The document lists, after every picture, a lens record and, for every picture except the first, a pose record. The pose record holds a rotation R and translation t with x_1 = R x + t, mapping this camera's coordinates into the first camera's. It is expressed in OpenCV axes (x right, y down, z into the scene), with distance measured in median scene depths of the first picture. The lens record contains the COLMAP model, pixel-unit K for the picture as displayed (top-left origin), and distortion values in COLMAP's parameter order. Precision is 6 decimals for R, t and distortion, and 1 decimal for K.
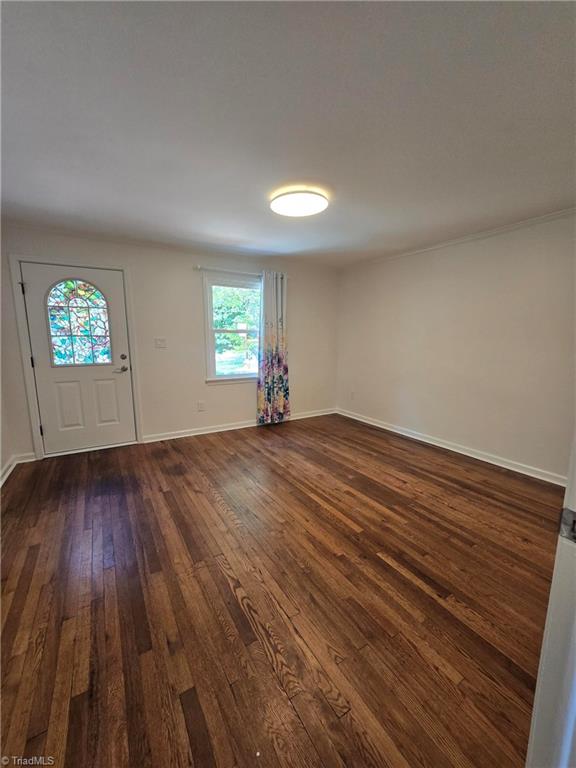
lens RADIAL K [[316.3, 0, 290.6], [0, 316.3, 389.0], [0, 0, 1]] dist [-0.001492, 0.000193]
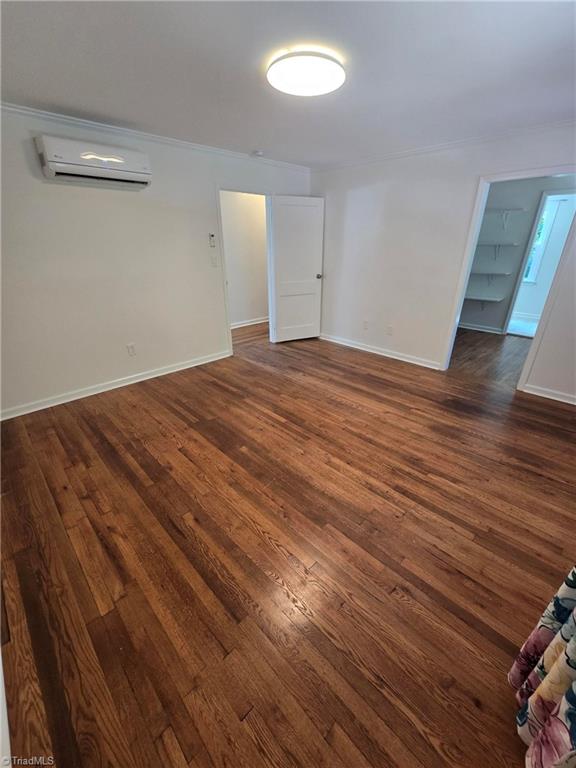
lens RADIAL K [[316.3, 0, 290.6], [0, 316.3, 389.0], [0, 0, 1]] dist [-0.001492, 0.000193]
pose [[-0.973474, 0.092548, -0.209246, 0.245508], [-0.041341, 0.828339, 0.558700, -0.335083], [0.225033, 0.552530, -0.802540, 1.708790]]
